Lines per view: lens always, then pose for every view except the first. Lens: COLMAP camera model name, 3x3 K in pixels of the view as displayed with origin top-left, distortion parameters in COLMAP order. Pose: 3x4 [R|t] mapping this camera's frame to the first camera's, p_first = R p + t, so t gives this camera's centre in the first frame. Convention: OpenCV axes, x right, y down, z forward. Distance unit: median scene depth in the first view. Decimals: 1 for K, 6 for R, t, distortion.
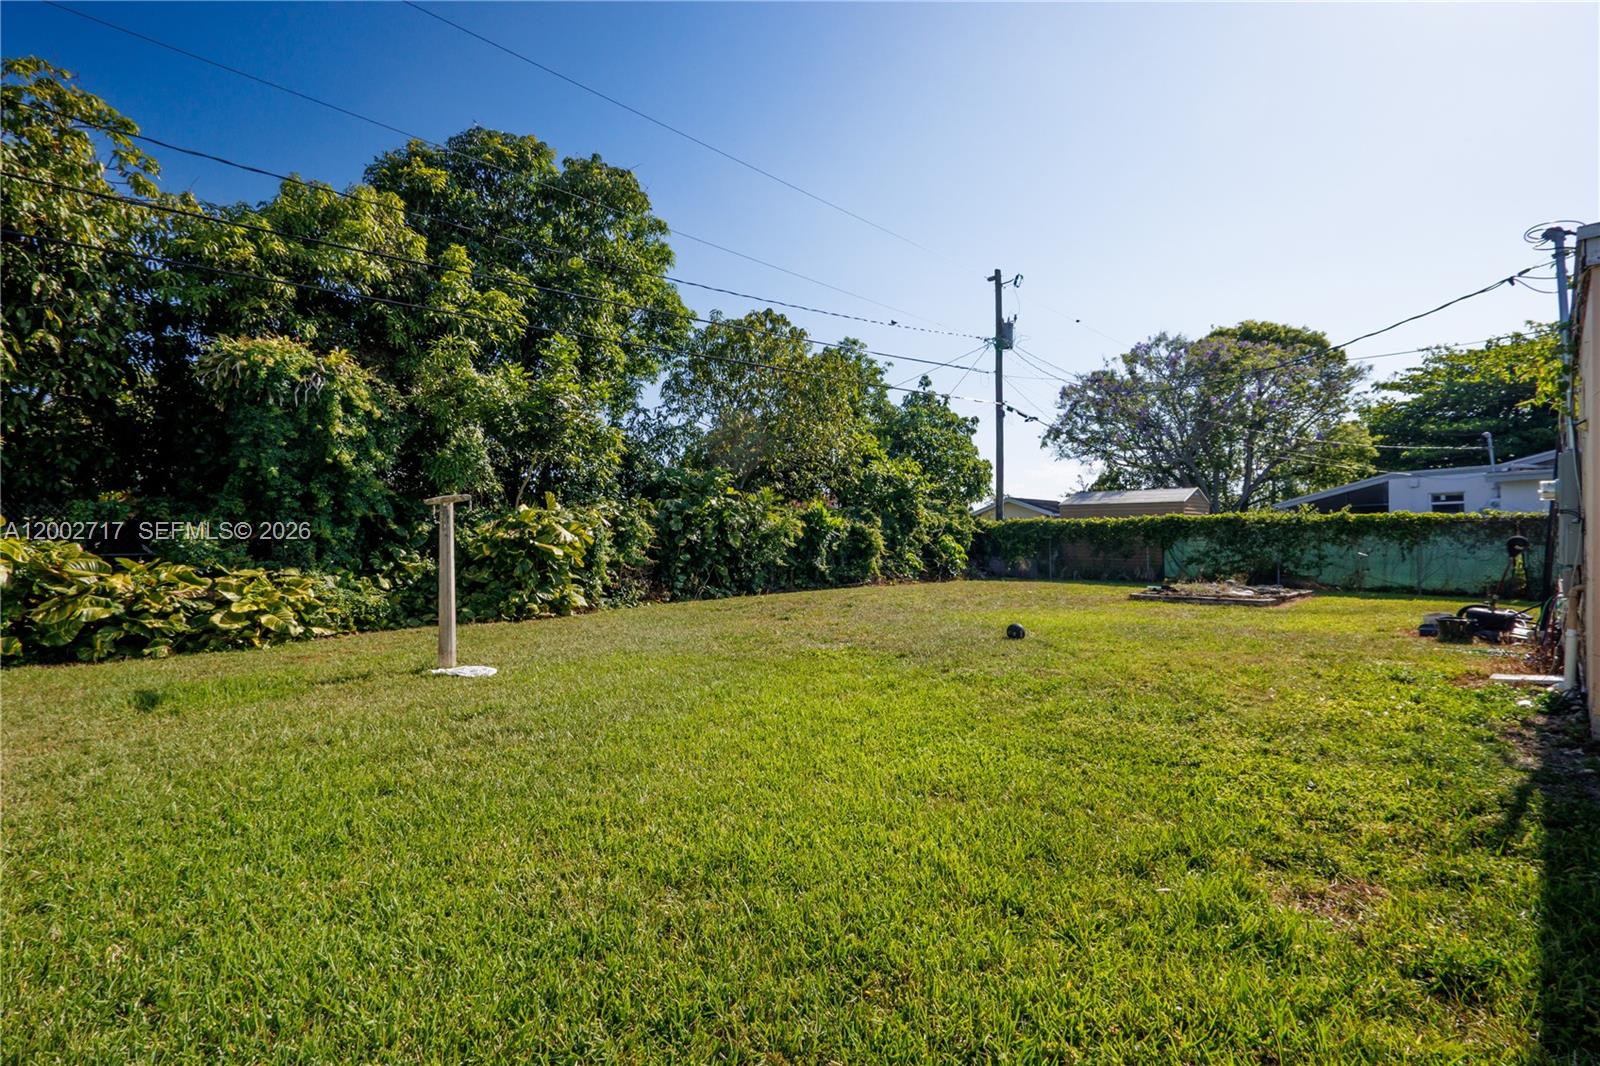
lens RADIAL K [[739.6, 0, 801.3], [0, 739.6, 539.7], [0, 0, 1]] dist [-0.002122, -0.000018]
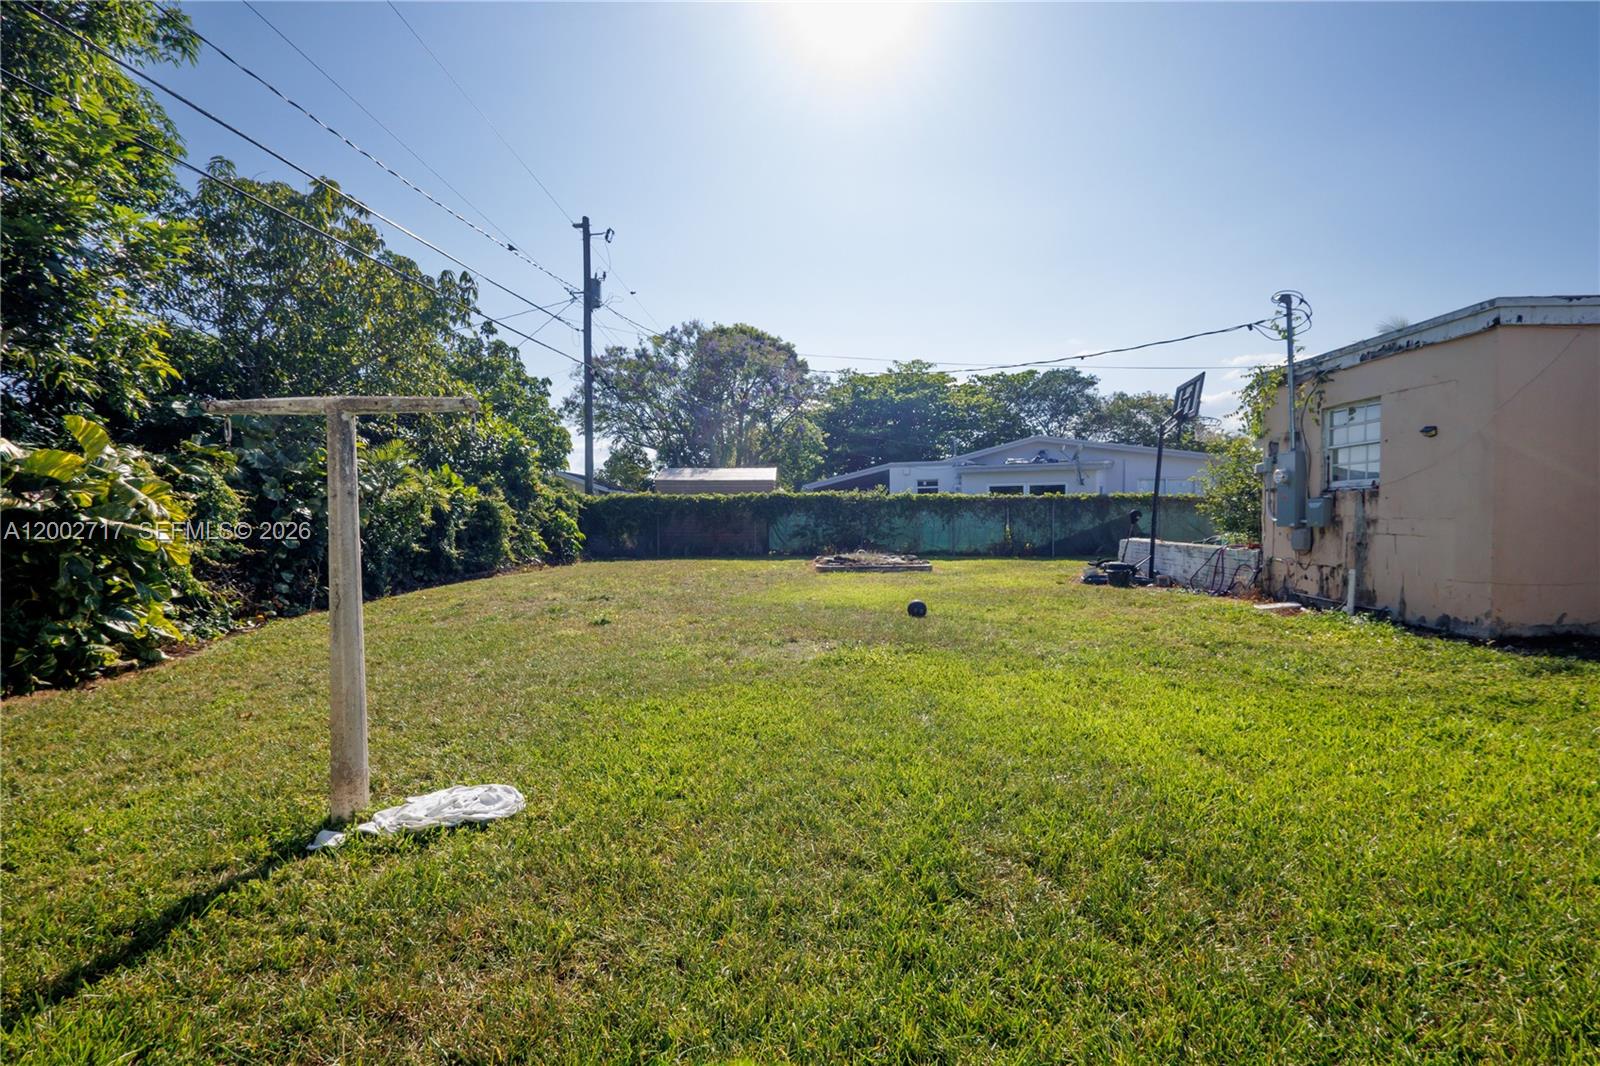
lens RADIAL K [[739.6, 0, 801.3], [0, 739.6, 539.7], [0, 0, 1]] dist [-0.002122, -0.000018]
pose [[0.716195, -0.025355, 0.697440, -0.221480], [0.005830, 0.999522, 0.030351, 0.003064], [-0.697876, -0.017671, 0.716001, 0.196193]]
